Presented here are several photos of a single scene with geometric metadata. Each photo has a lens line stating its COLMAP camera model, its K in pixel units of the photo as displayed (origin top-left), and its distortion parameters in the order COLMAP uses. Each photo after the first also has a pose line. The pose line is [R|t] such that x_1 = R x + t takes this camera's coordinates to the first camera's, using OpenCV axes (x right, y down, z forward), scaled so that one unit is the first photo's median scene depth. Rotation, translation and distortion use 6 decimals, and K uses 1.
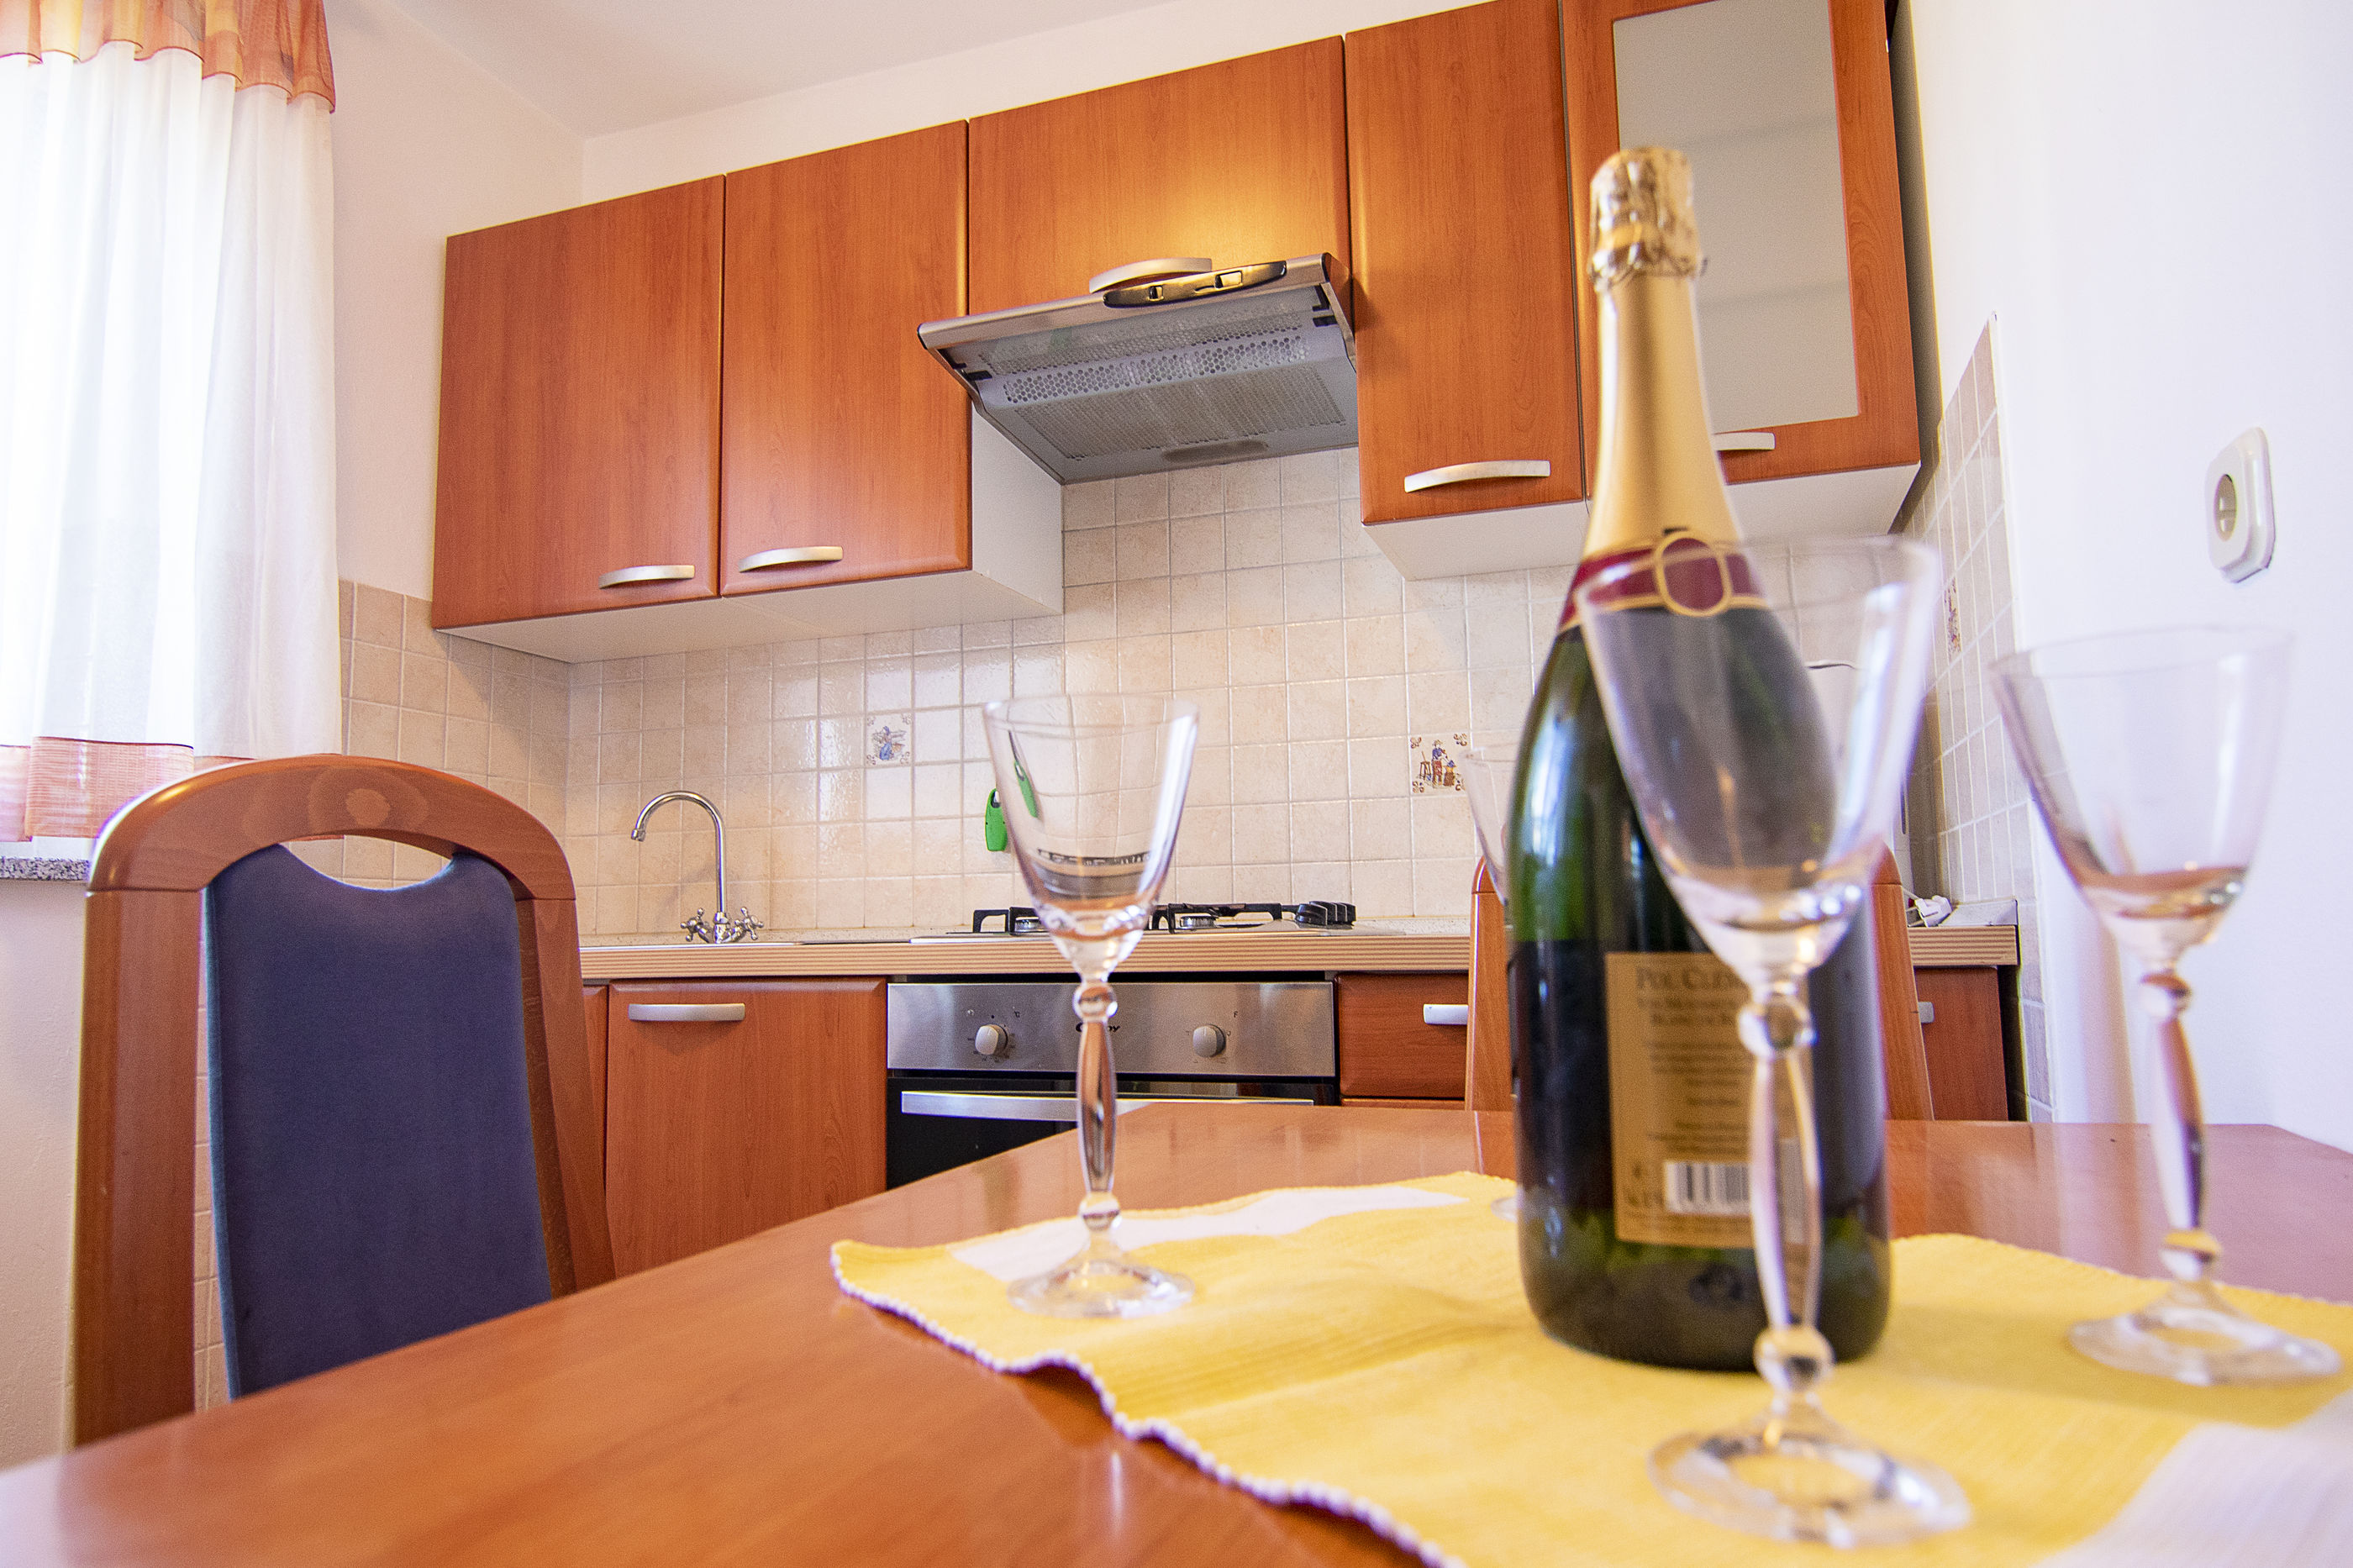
lens RADIAL K [[1445.5, 0, 1176.5], [0, 1445.5, 784.0], [0, 0, 1]] dist [-0.006283, -0.002037]
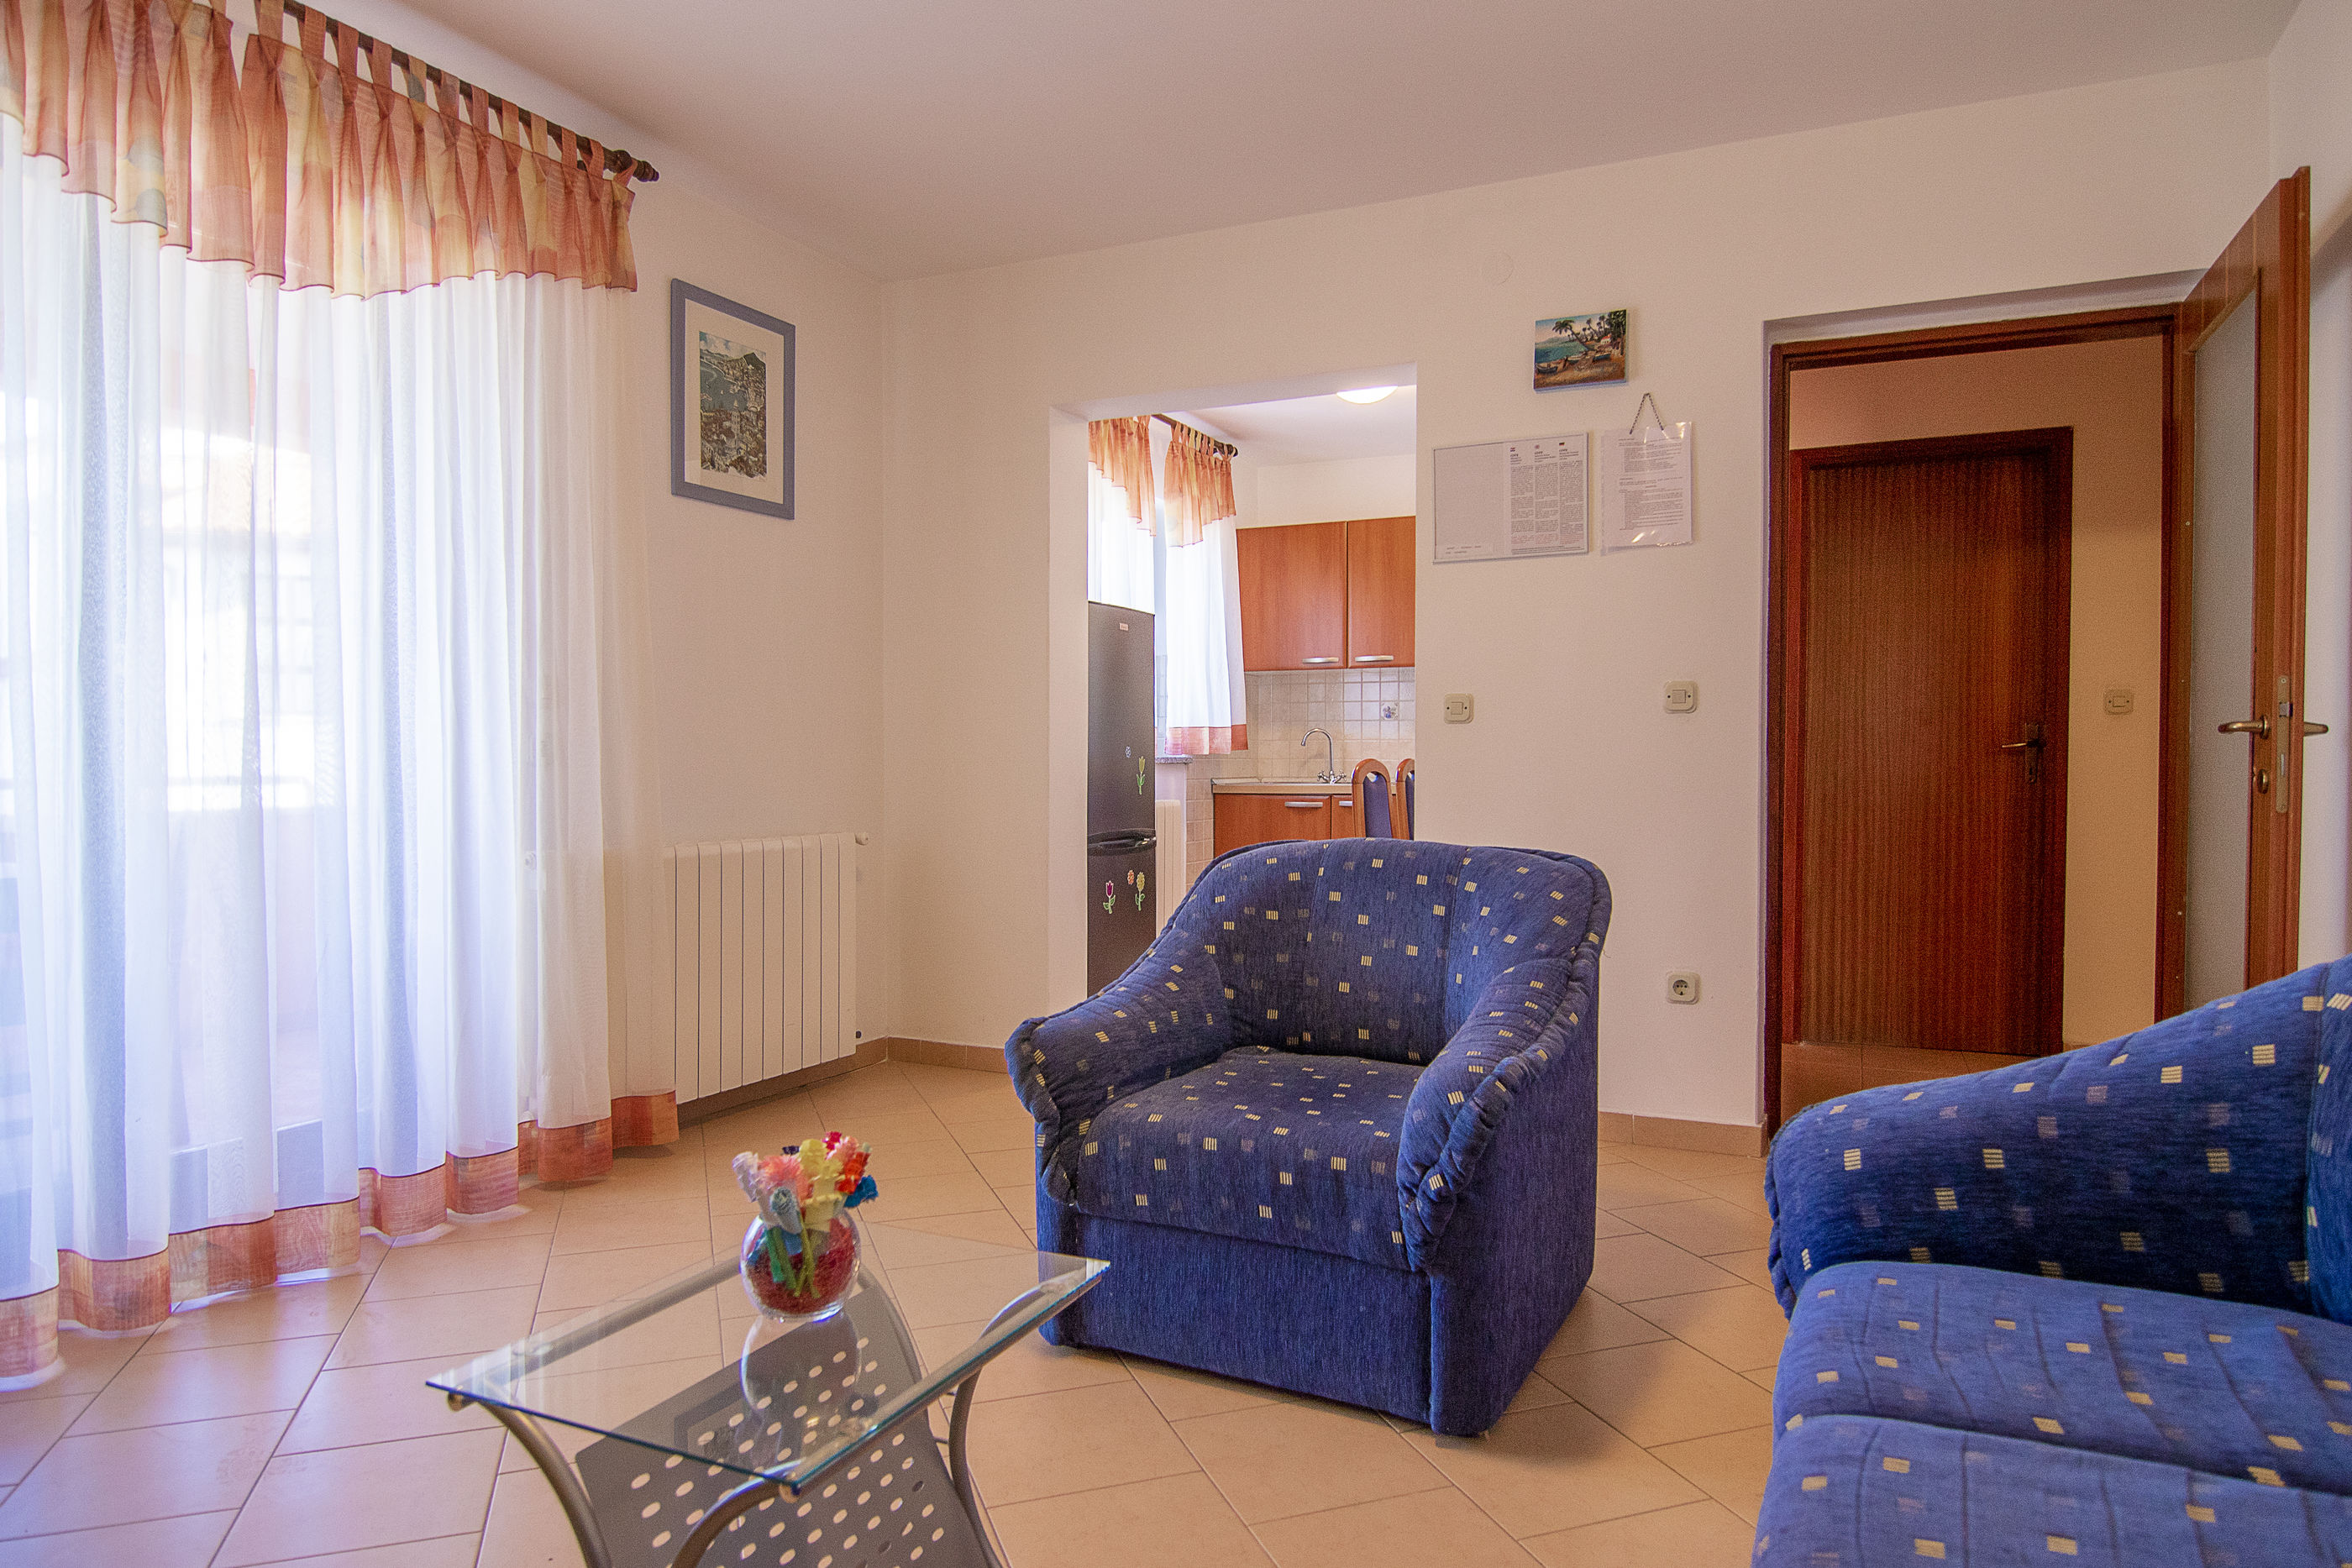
lens RADIAL K [[1352.2, 0, 1176.0], [0, 1352.2, 784.0], [0, 0, 1]] dist [0.000726, -0.000456]
pose [[0.993385, 0.018979, -0.113253, -0.393630], [-0.004283, 0.991685, 0.128621, -0.286751], [0.114753, -0.127285, 0.985206, -2.107575]]
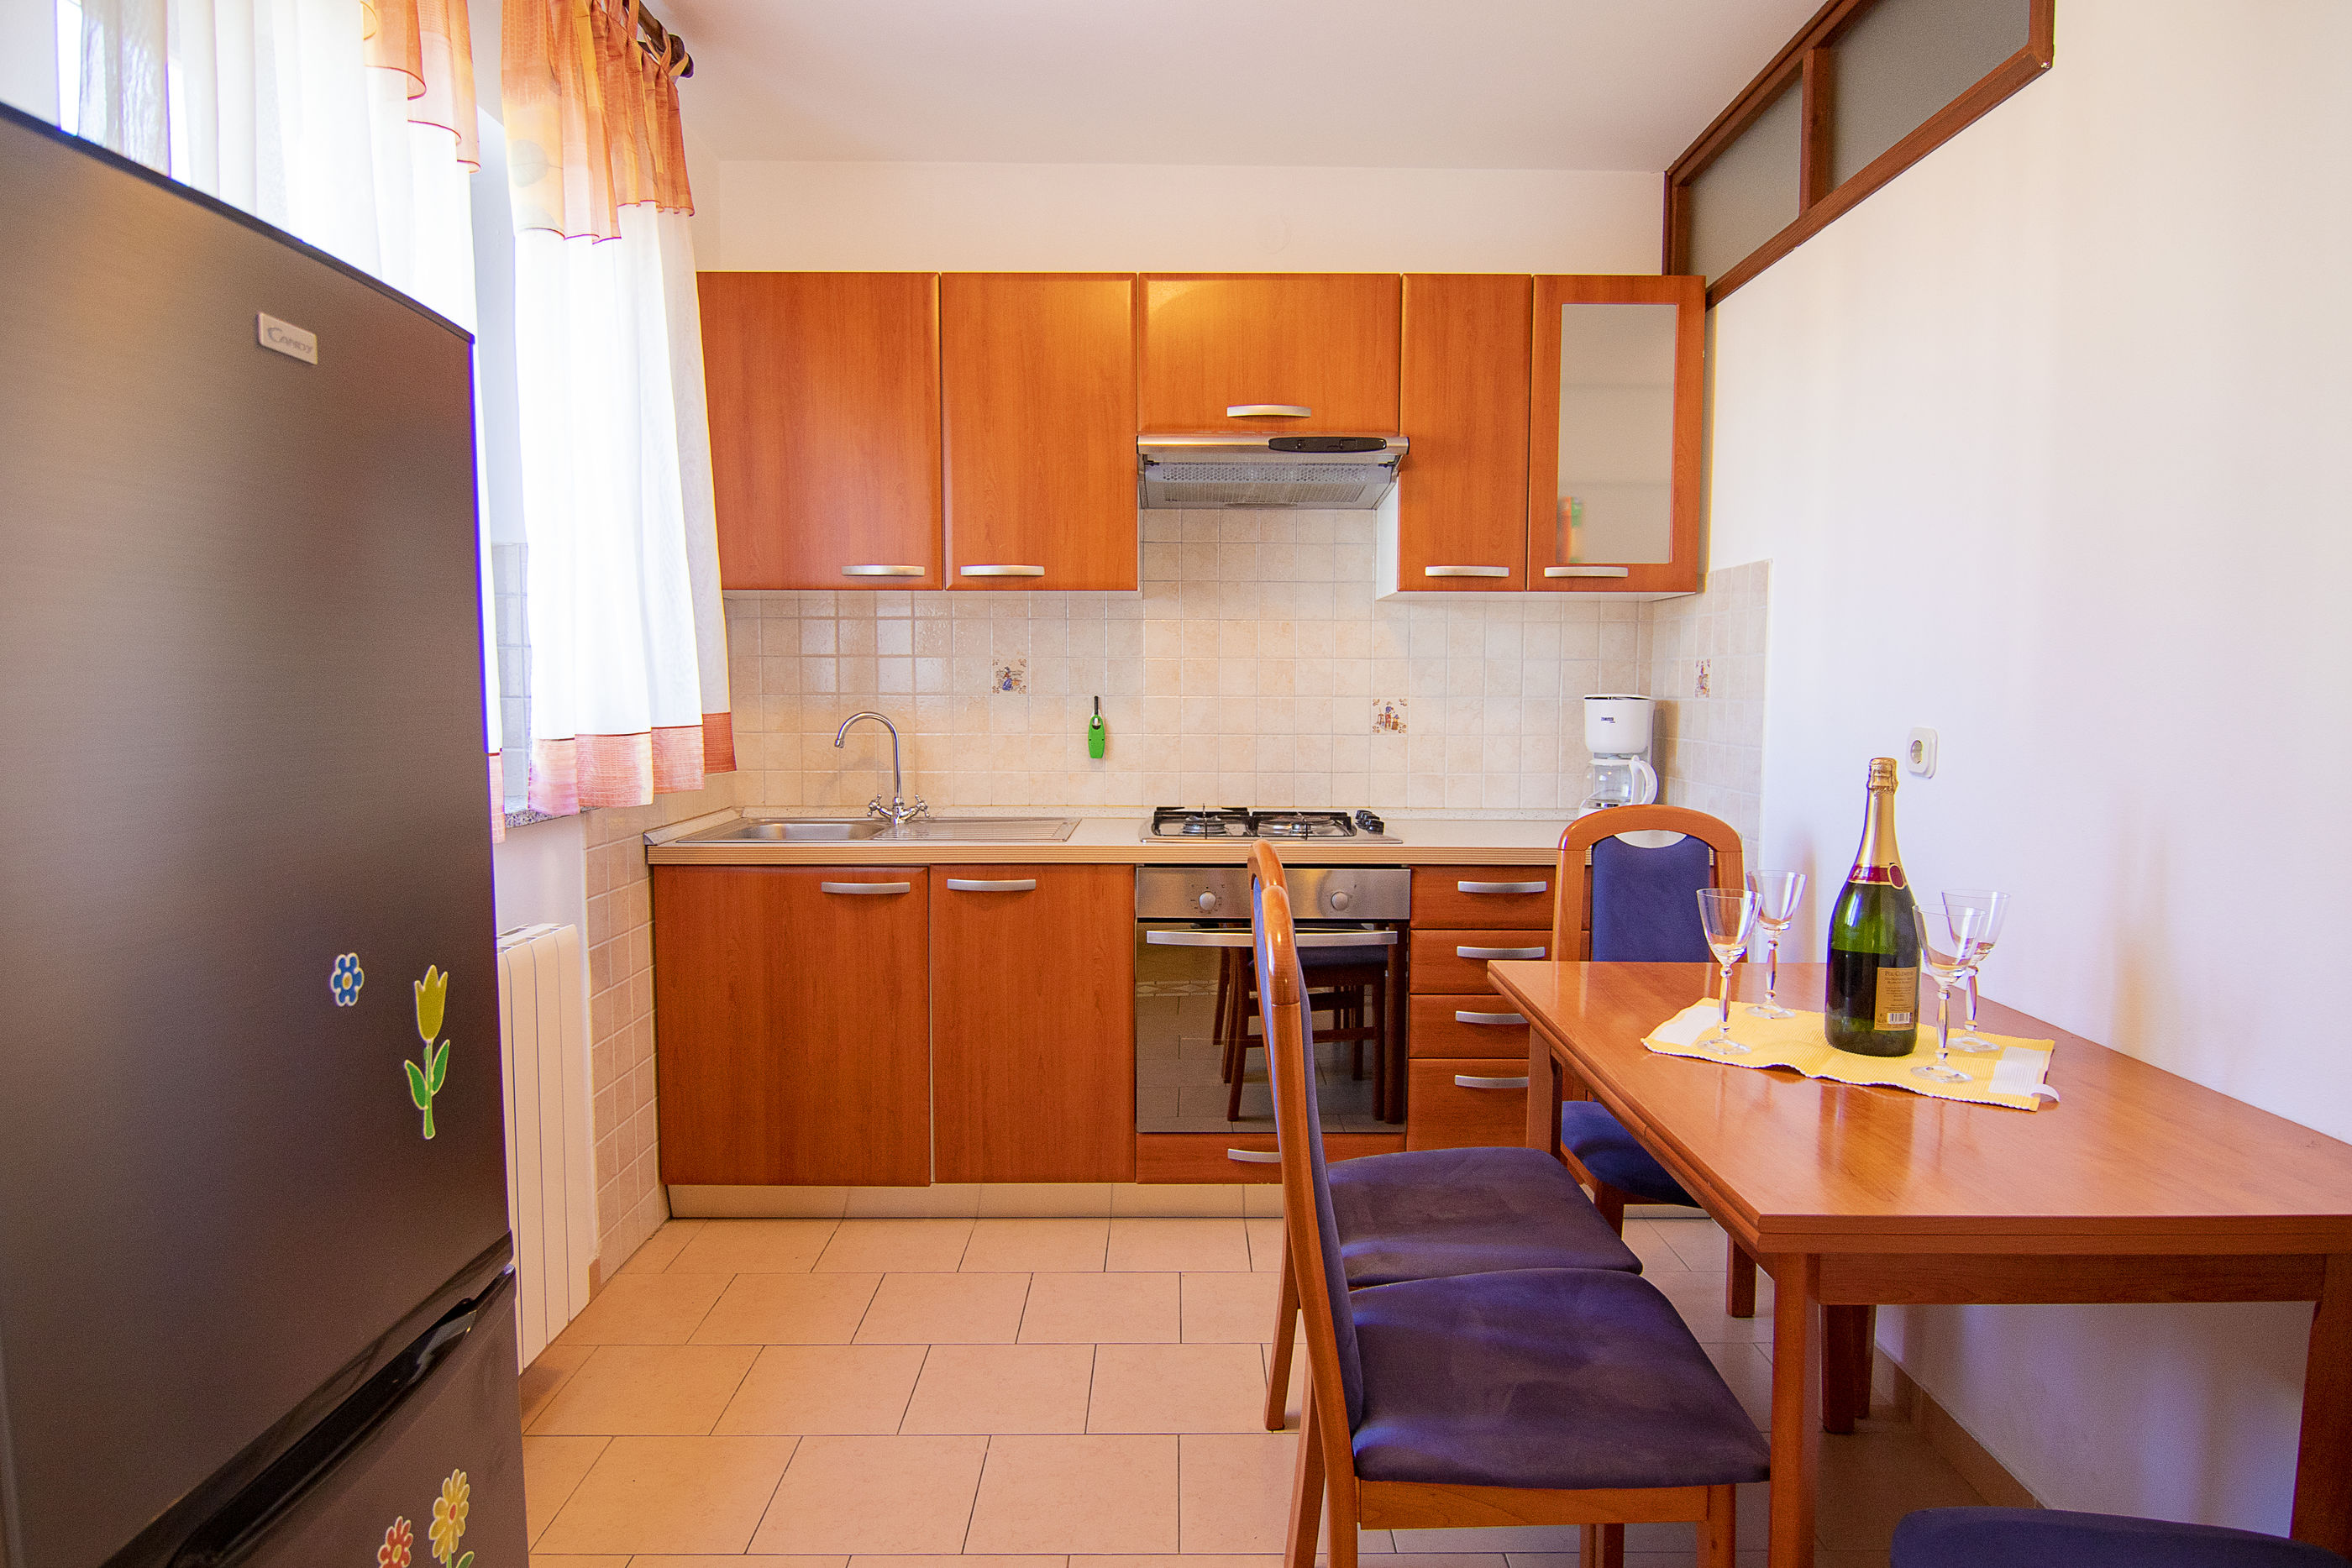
lens RADIAL K [[1352.2, 0, 1176.0], [0, 1352.2, 784.0], [0, 0, 1]] dist [0.000726, -0.000456]
pose [[0.943902, -0.004165, 0.330200, -0.615443], [-0.053970, 0.984530, 0.166696, -0.200579], [-0.325786, -0.175166, 0.929075, -0.405995]]
